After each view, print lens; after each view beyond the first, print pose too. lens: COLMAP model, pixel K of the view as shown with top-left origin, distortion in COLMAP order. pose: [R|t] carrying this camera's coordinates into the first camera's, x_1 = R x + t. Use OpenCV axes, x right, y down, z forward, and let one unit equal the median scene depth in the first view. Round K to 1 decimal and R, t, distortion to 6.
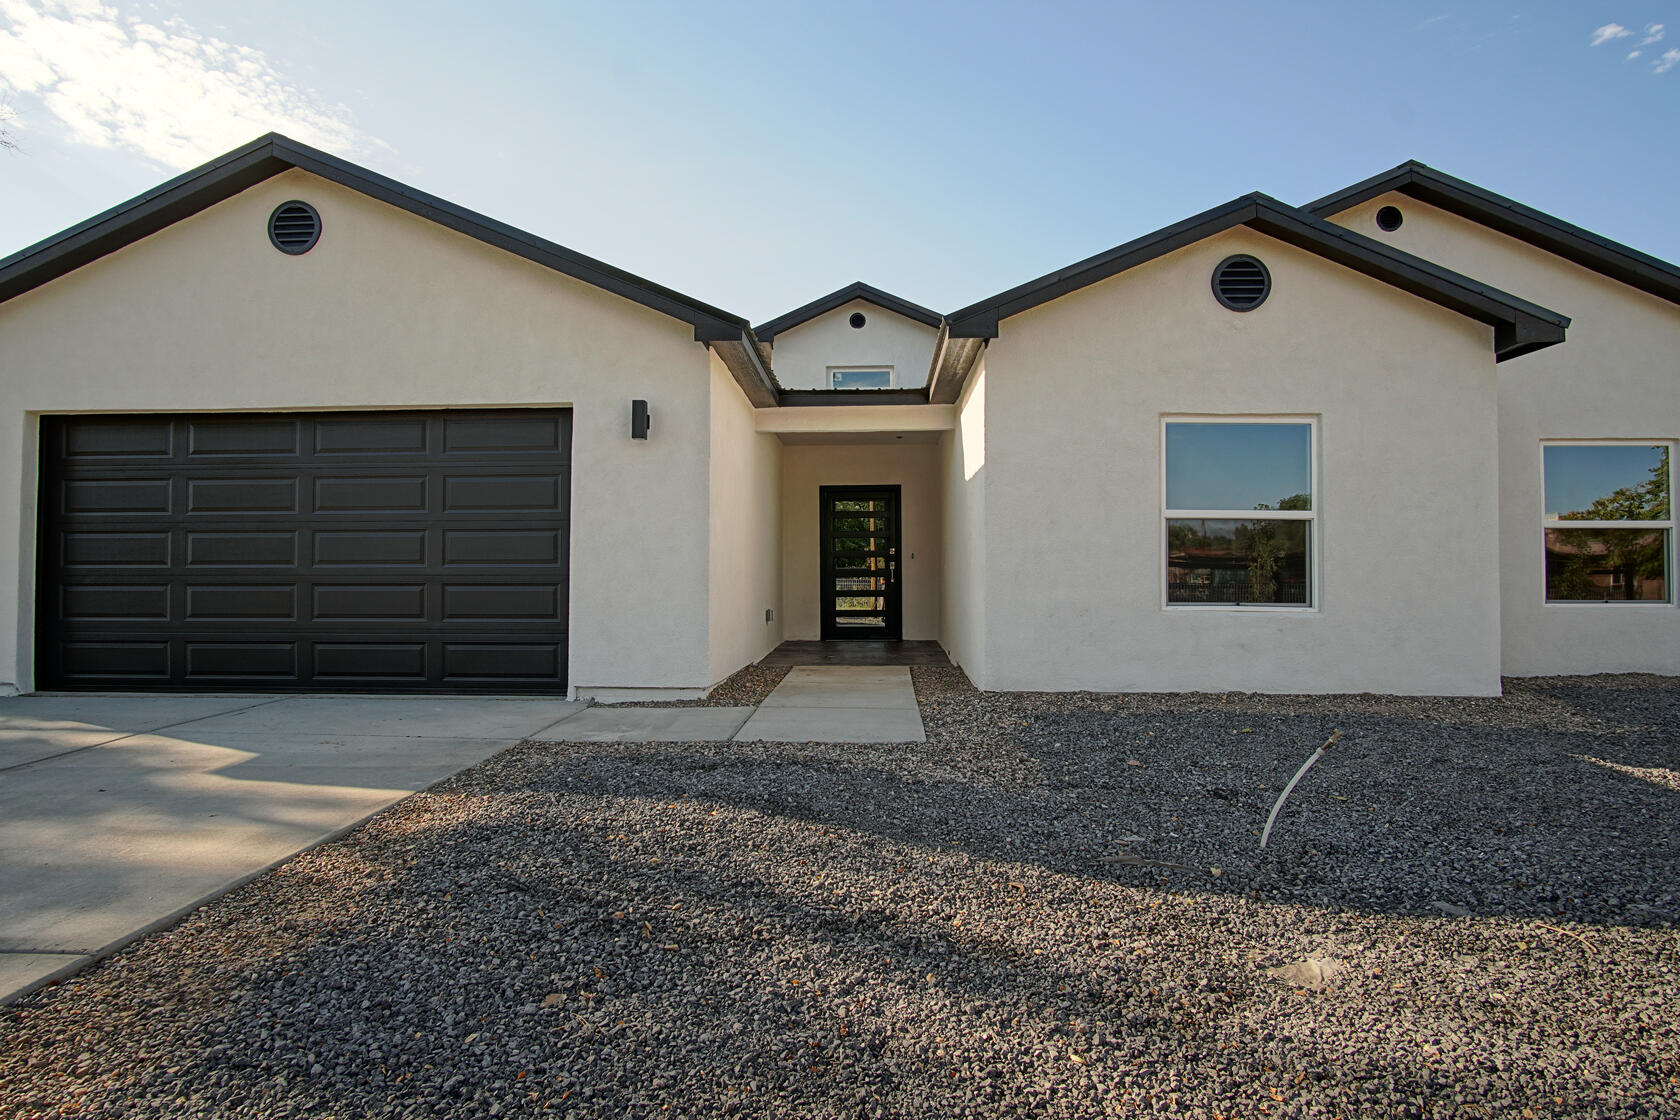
lens RADIAL K [[914.3, 0, 840.0], [0, 914.3, 560.0], [0, 0, 1]] dist [0.000961, -0.001300]
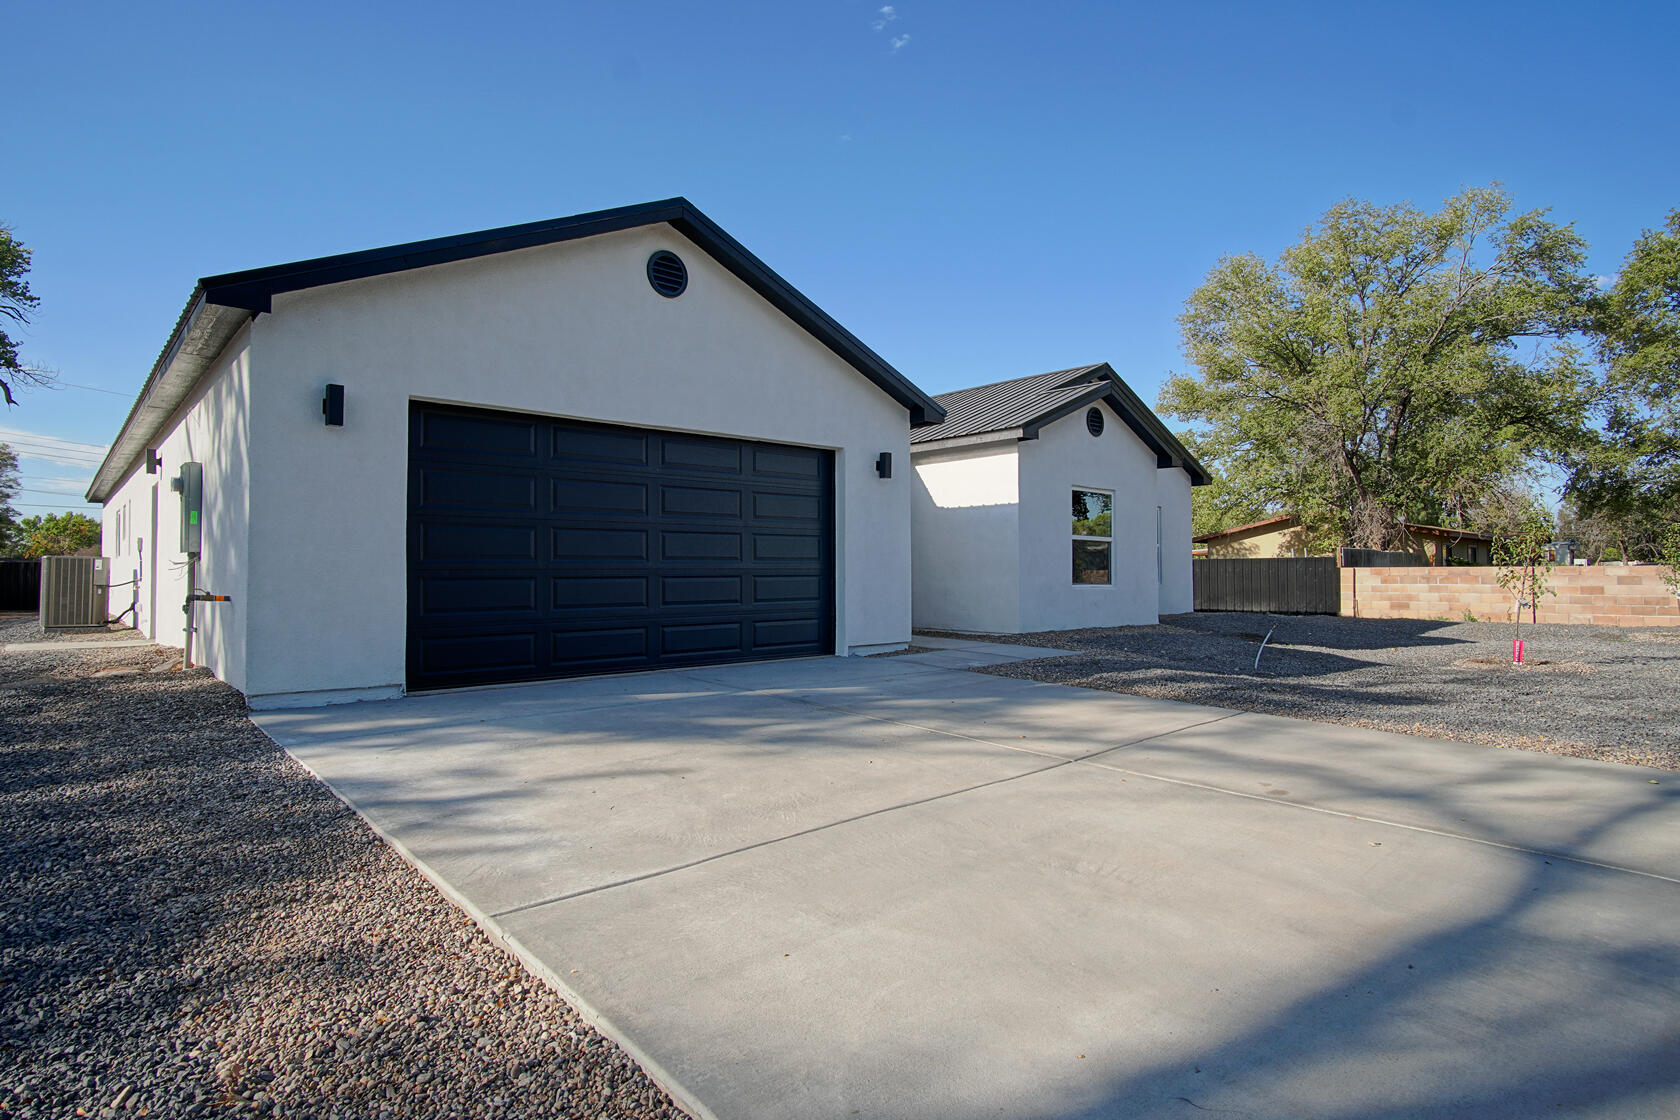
lens RADIAL K [[895.5, 0, 833.2], [0, 895.5, 558.3], [0, 0, 1]] dist [-0.033352, 0.009303]
pose [[0.703019, 0.006786, 0.711139, -1.285431], [-0.018181, 0.999799, 0.008434, -0.011627], [-0.710939, -0.018859, 0.703001, 0.034375]]
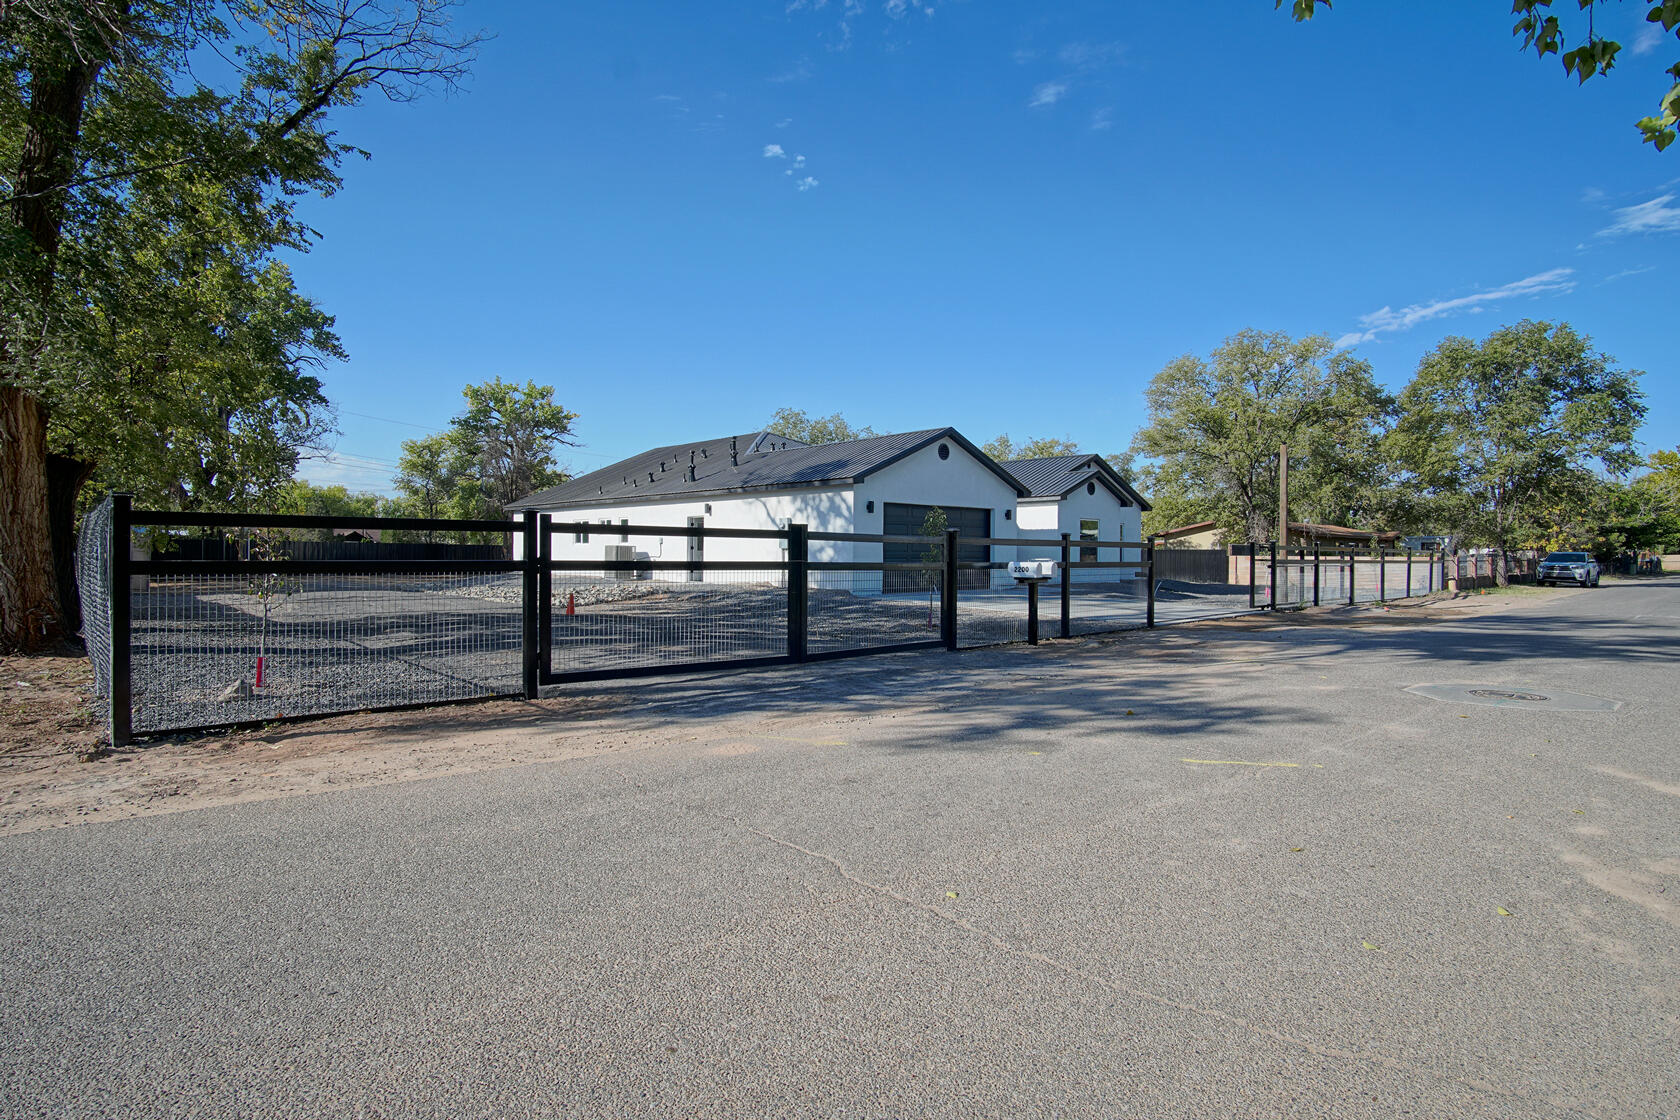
lens RADIAL K [[895.5, 0, 833.2], [0, 895.5, 558.3], [0, 0, 1]] dist [-0.033352, 0.009303]
pose [[0.694045, -0.002143, 0.719928, -3.302651], [-0.027309, 0.999198, 0.029301, -0.060256], [-0.719413, -0.039996, 0.693430, -1.016378]]
